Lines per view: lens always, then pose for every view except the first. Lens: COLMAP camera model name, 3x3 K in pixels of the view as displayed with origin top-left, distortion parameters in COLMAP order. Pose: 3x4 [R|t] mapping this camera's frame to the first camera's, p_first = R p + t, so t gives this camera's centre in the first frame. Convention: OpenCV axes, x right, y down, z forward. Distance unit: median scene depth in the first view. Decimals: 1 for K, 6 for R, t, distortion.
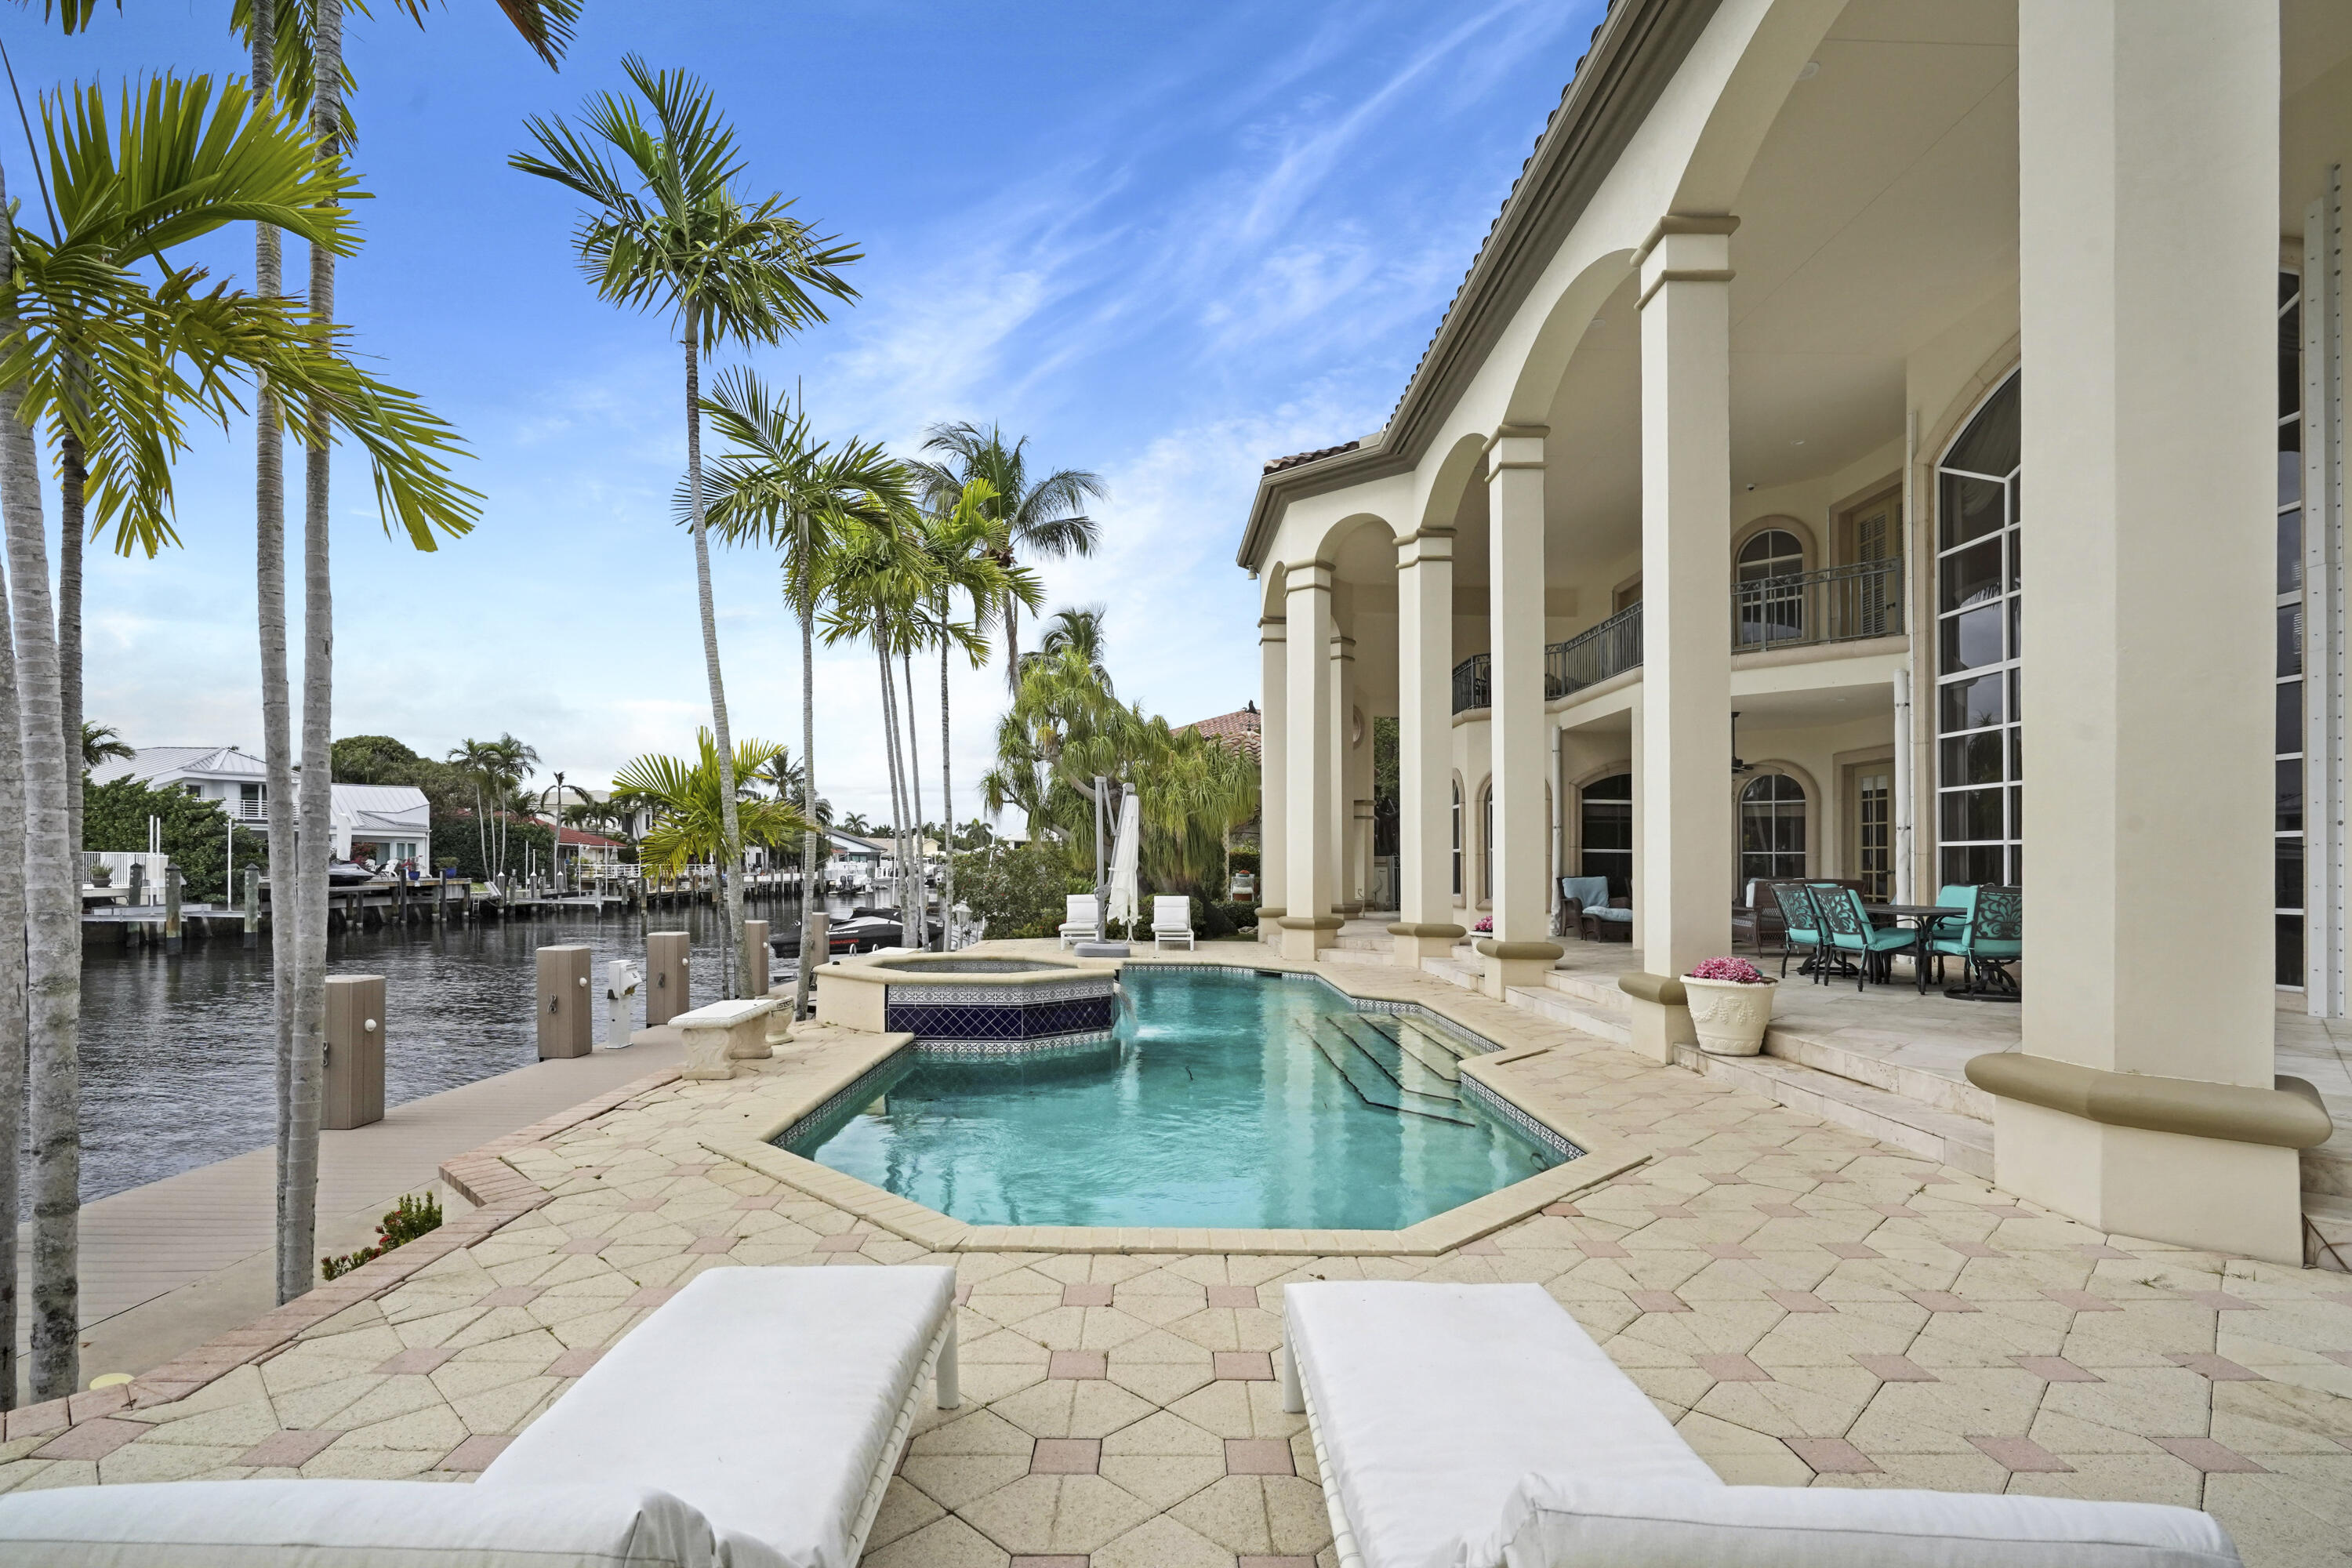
lens RADIAL K [[1094.9, 0, 1229.8], [0, 1094.9, 853.5], [0, 0, 1]] dist [-0.000544, -0.000658]
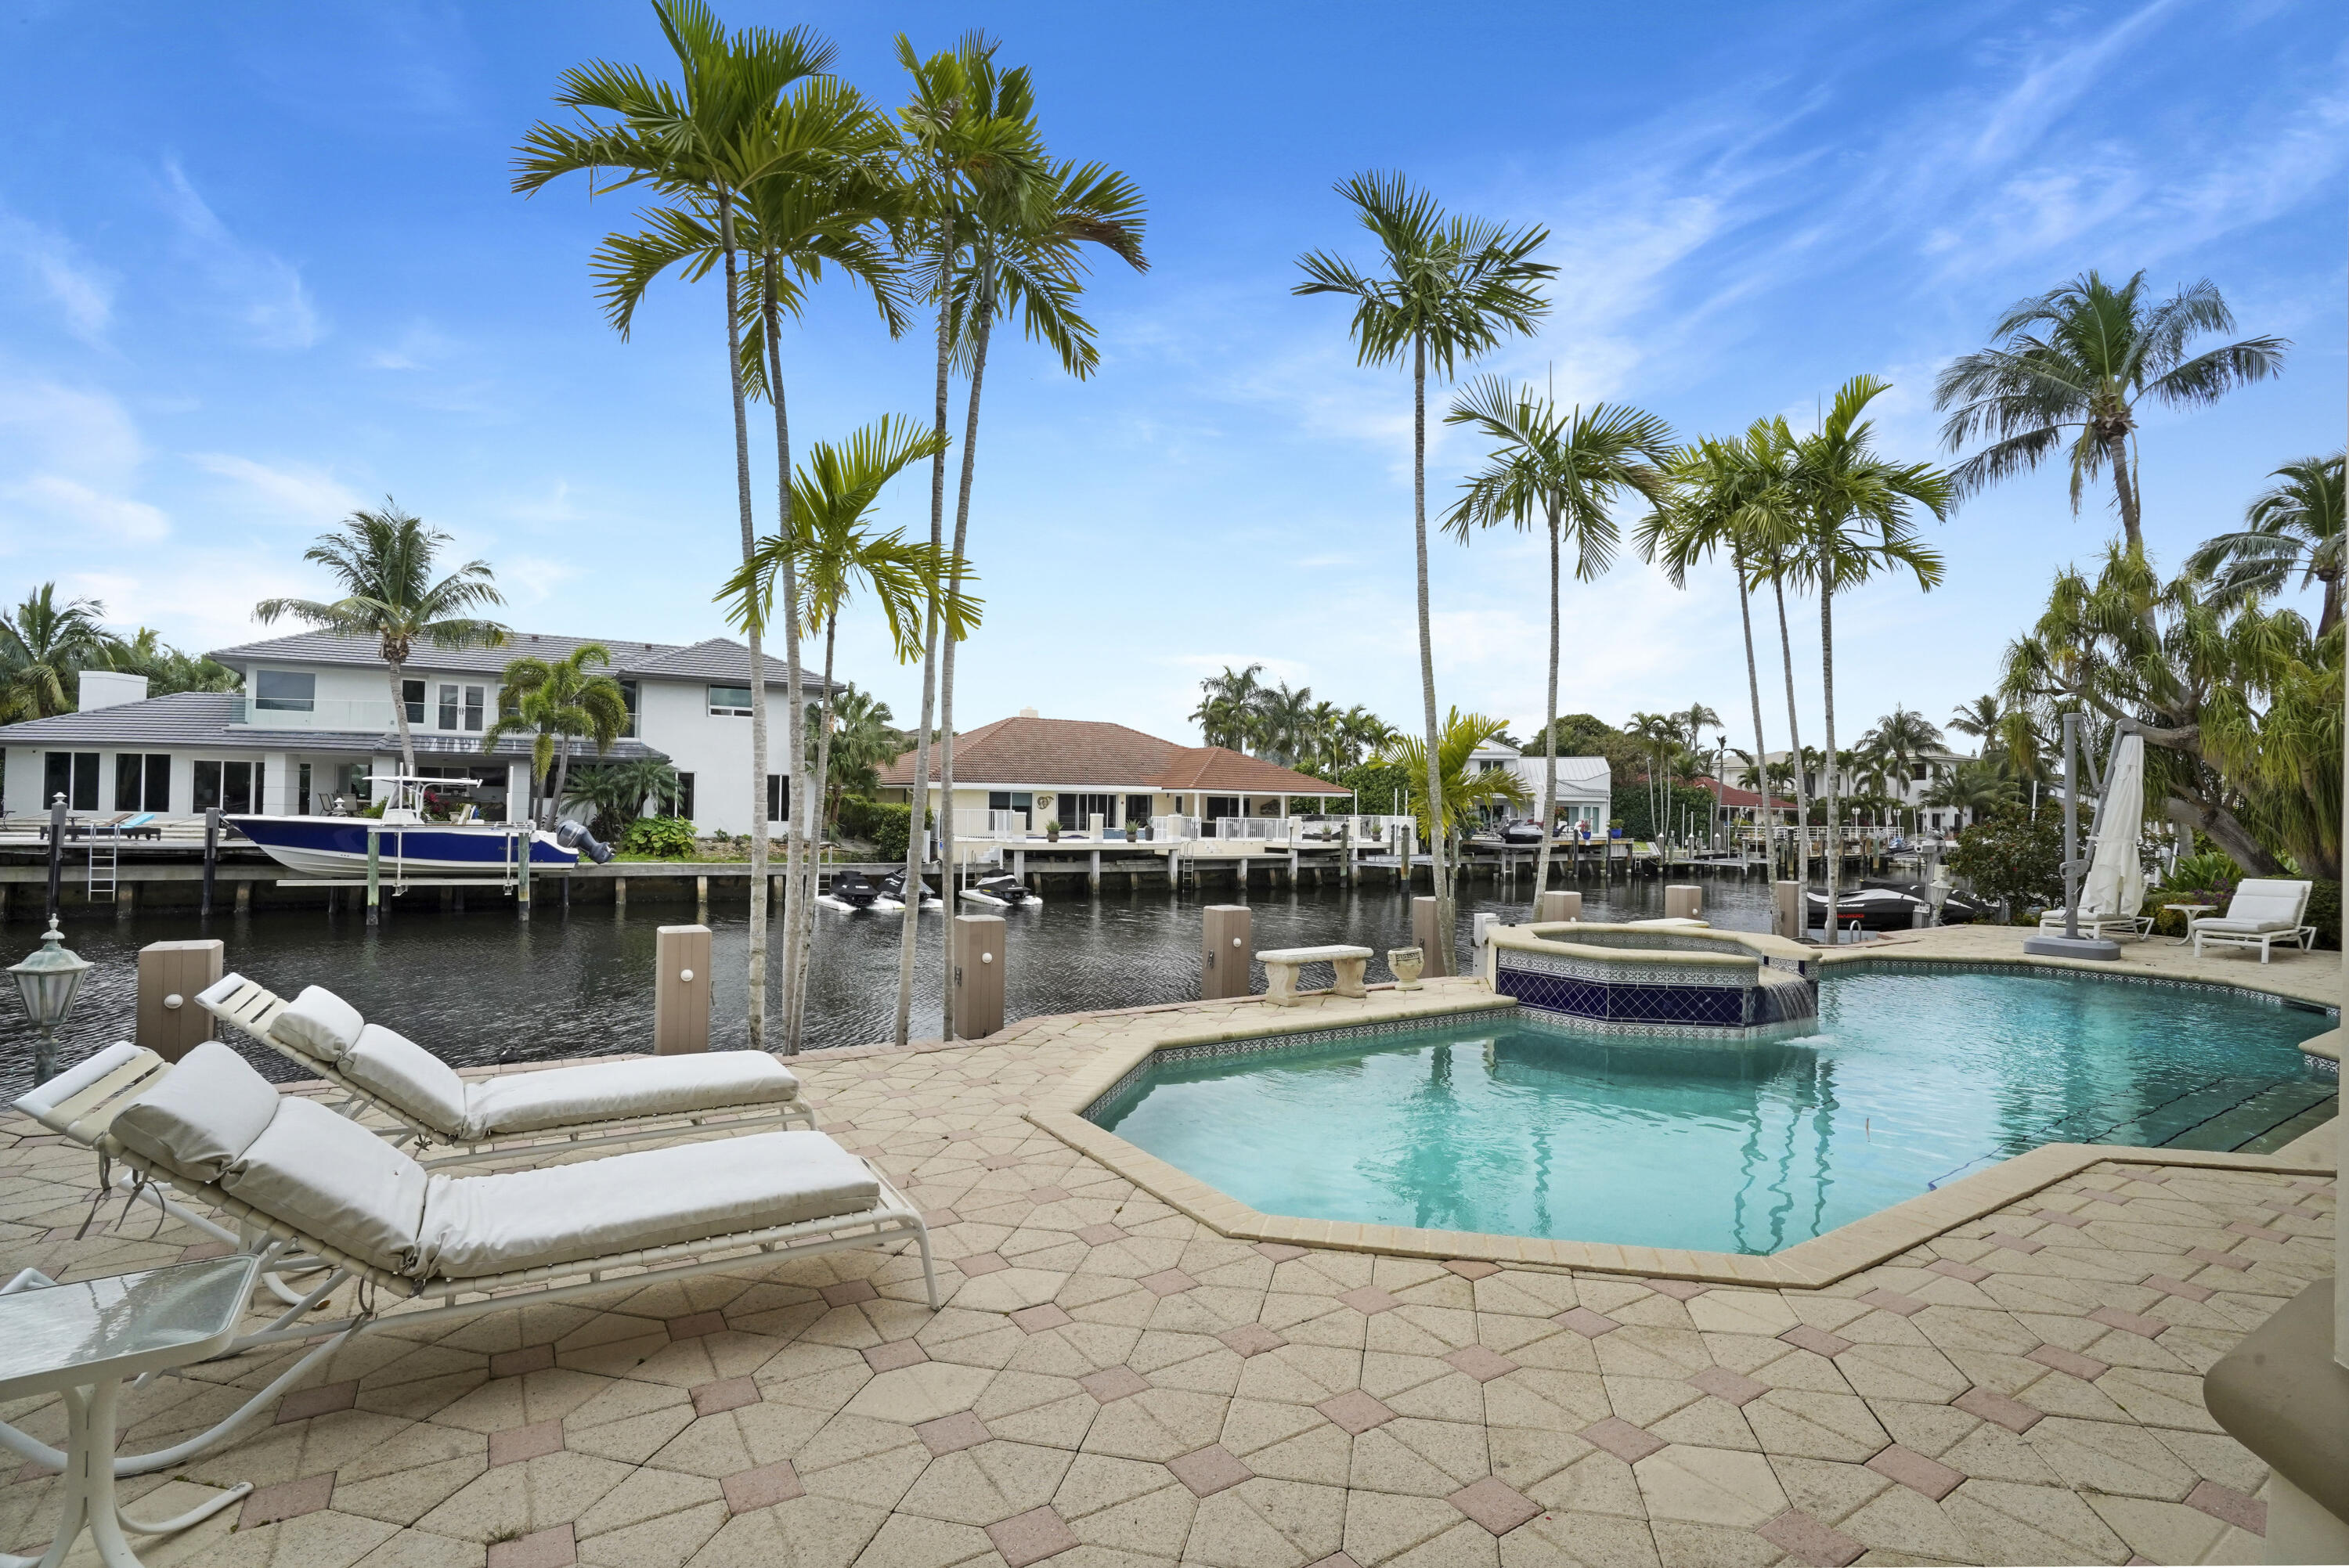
lens RADIAL K [[1161.0, 0, 1174.5], [0, 1161.0, 784.0], [0, 0, 1]] dist [-0.056274, 0.000530]
pose [[0.499221, -0.024743, -0.866121, 0.212800], [0.001276, 0.999612, -0.027821, -0.001335], [0.866473, 0.012784, 0.499059, 0.089446]]
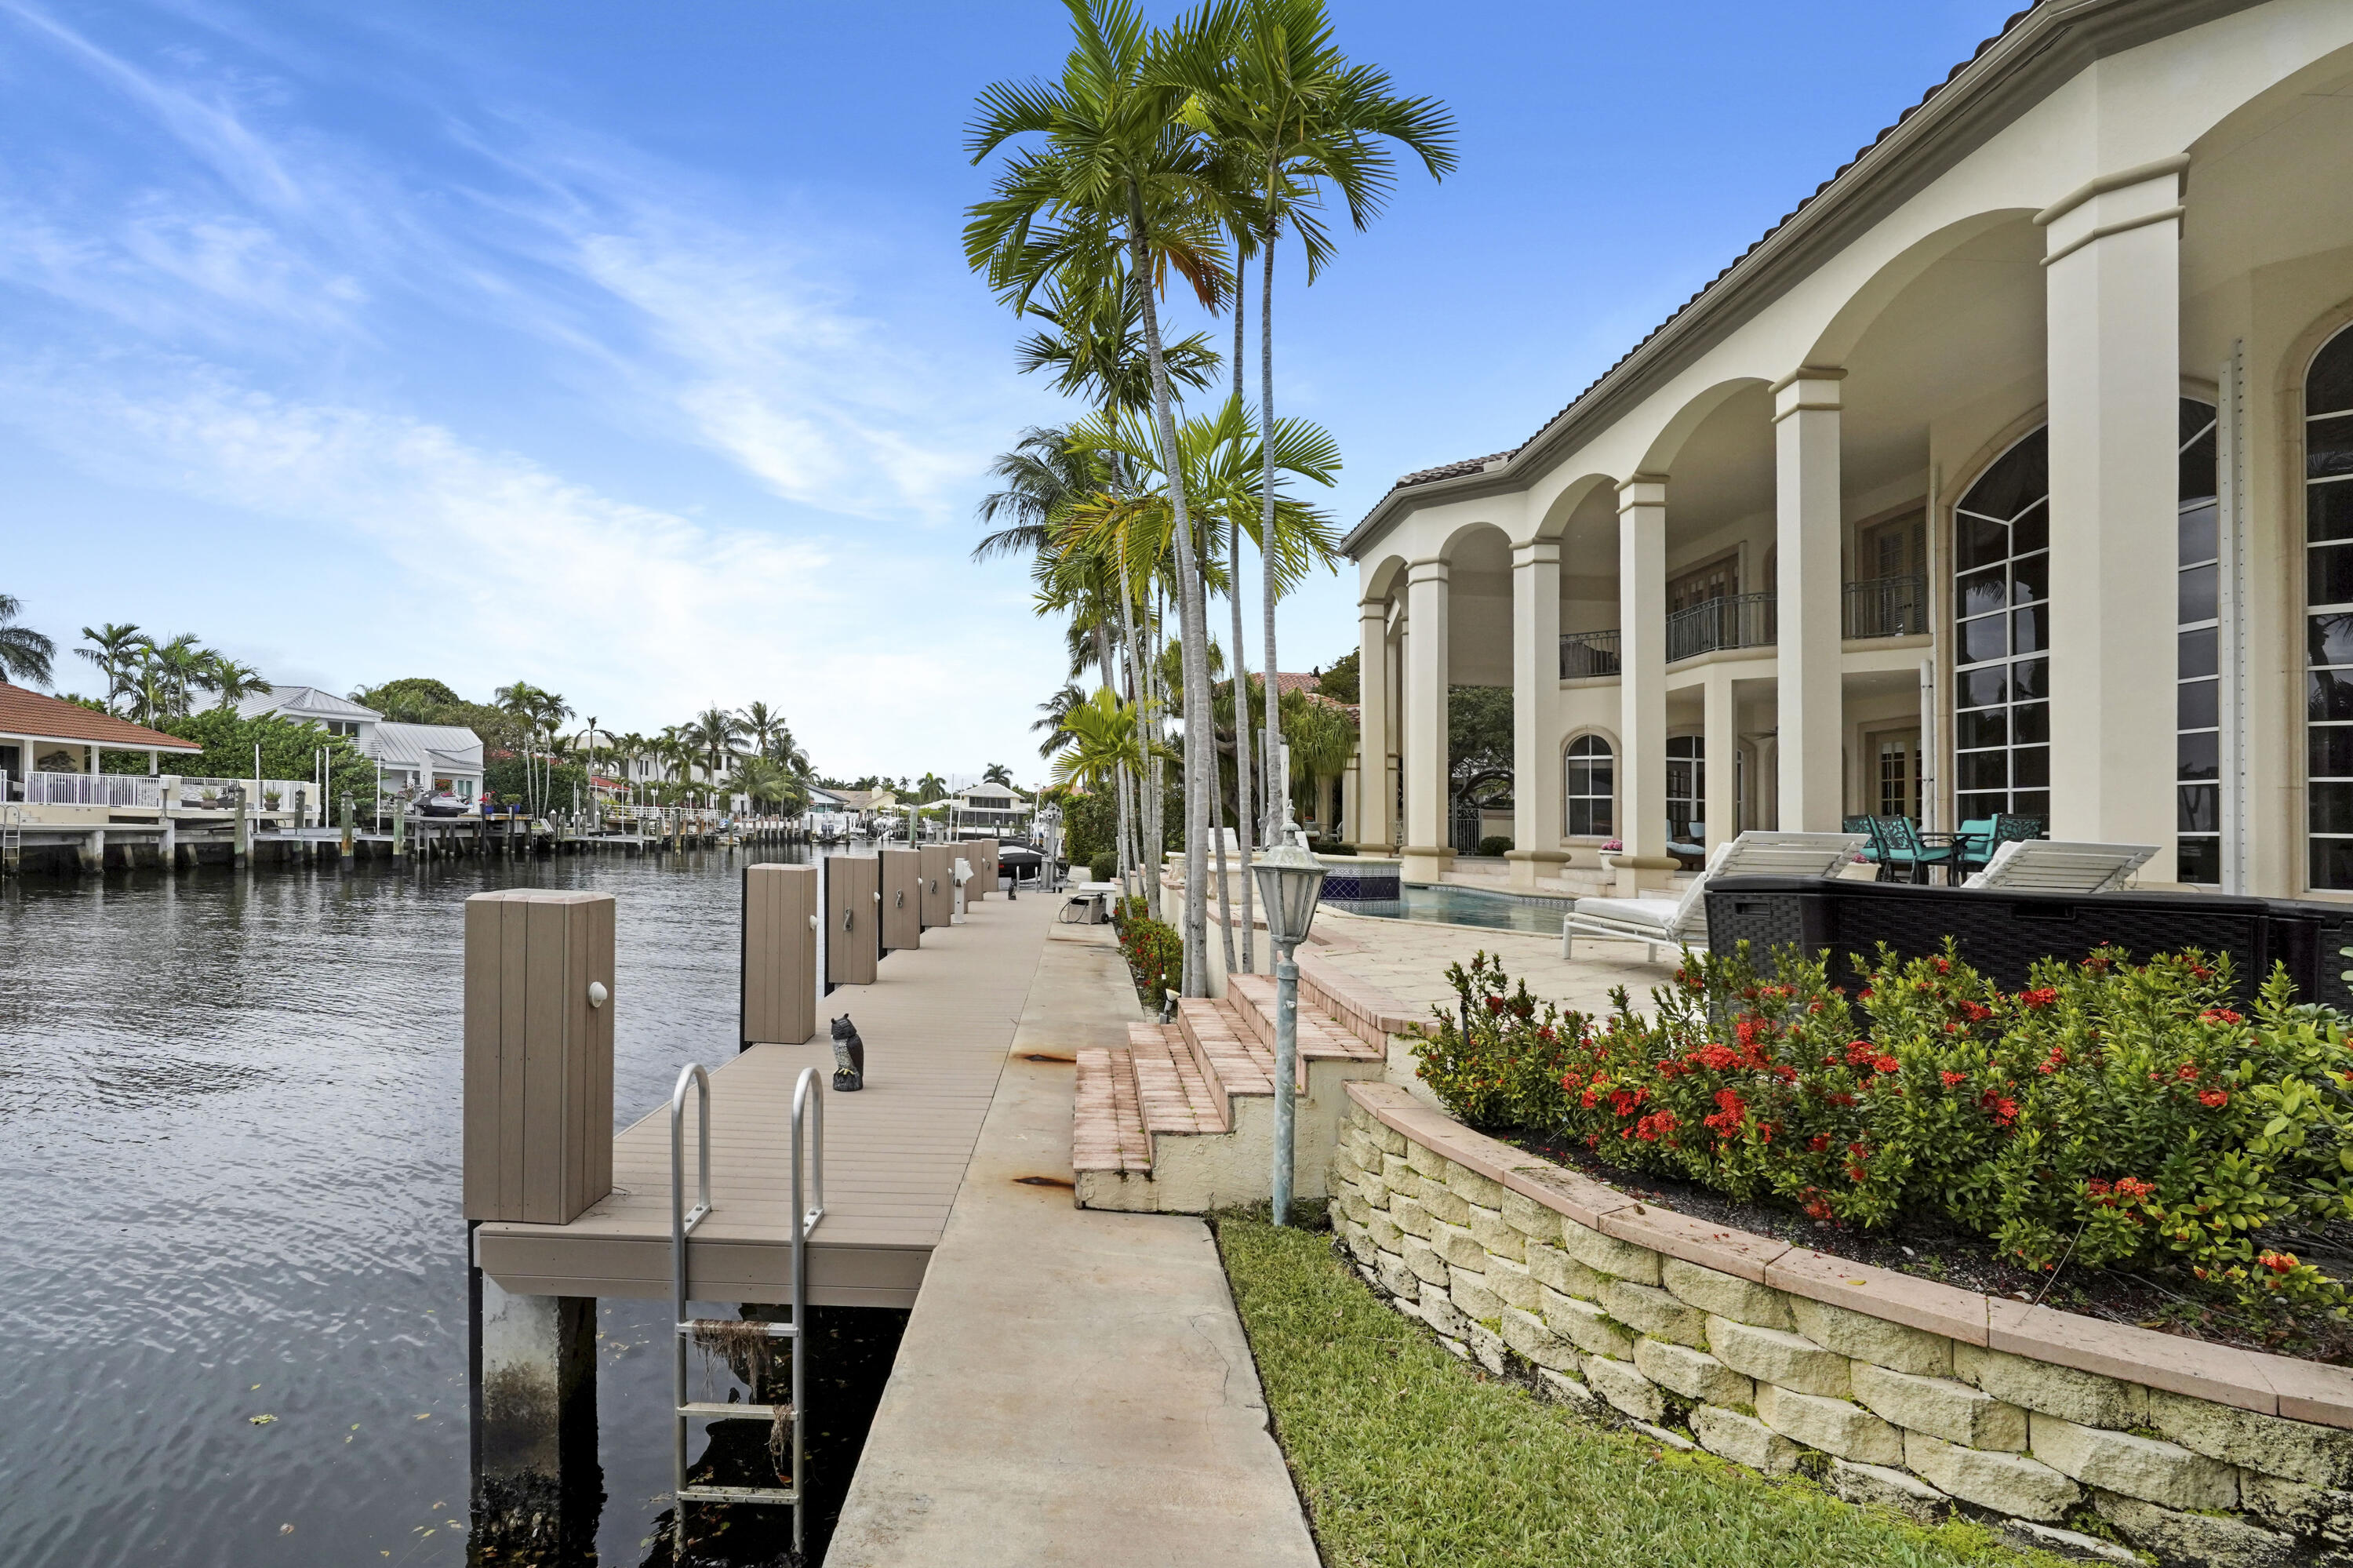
lens RADIAL K [[1111.5, 0, 1176.5], [0, 1111.5, 784.0], [0, 0, 1]] dist [-0.001322, 0.000354]
pose [[0.999757, 0.021939, -0.002045, -0.194504], [-0.021987, 0.999382, -0.027426, 0.026059], [0.001442, 0.027464, 0.999622, -0.229243]]
